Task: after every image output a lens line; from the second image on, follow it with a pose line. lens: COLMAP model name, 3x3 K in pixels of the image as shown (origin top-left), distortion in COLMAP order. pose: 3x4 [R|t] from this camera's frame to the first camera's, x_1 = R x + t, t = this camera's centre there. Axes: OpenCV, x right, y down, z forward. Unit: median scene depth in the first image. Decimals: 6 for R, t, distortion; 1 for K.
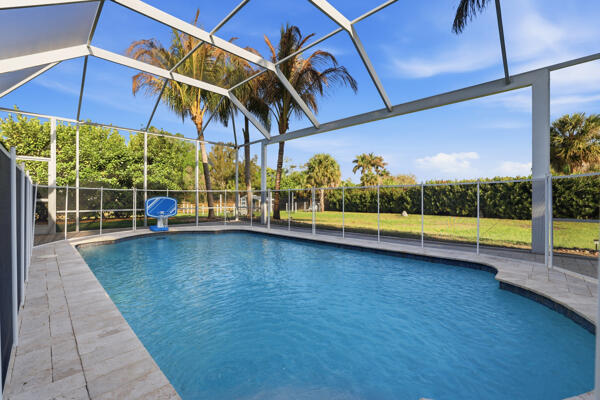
lens RADIAL K [[256.9, 0, 300.6], [0, 256.9, 200.4], [0, 0, 1]] dist [-0.029159, -0.000691]
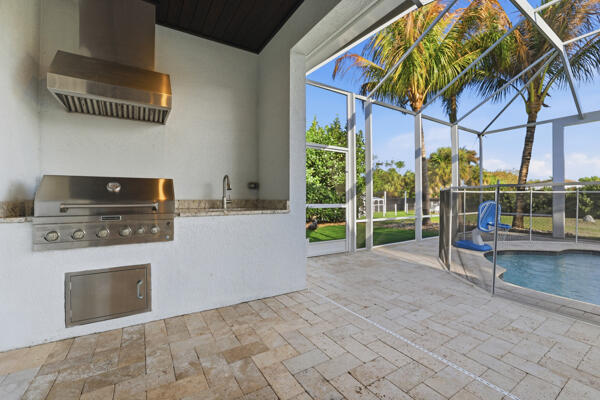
lens RADIAL K [[256.9, 0, 298.7], [0, 256.9, 199.4], [0, 0, 1]] dist [-0.029159, -0.000691]
pose [[0.970382, 0.000020, -0.241574, -0.345186], [-0.000365, 0.999999, -0.001386, -0.005977], [0.241574, 0.001433, 0.970381, 0.082320]]
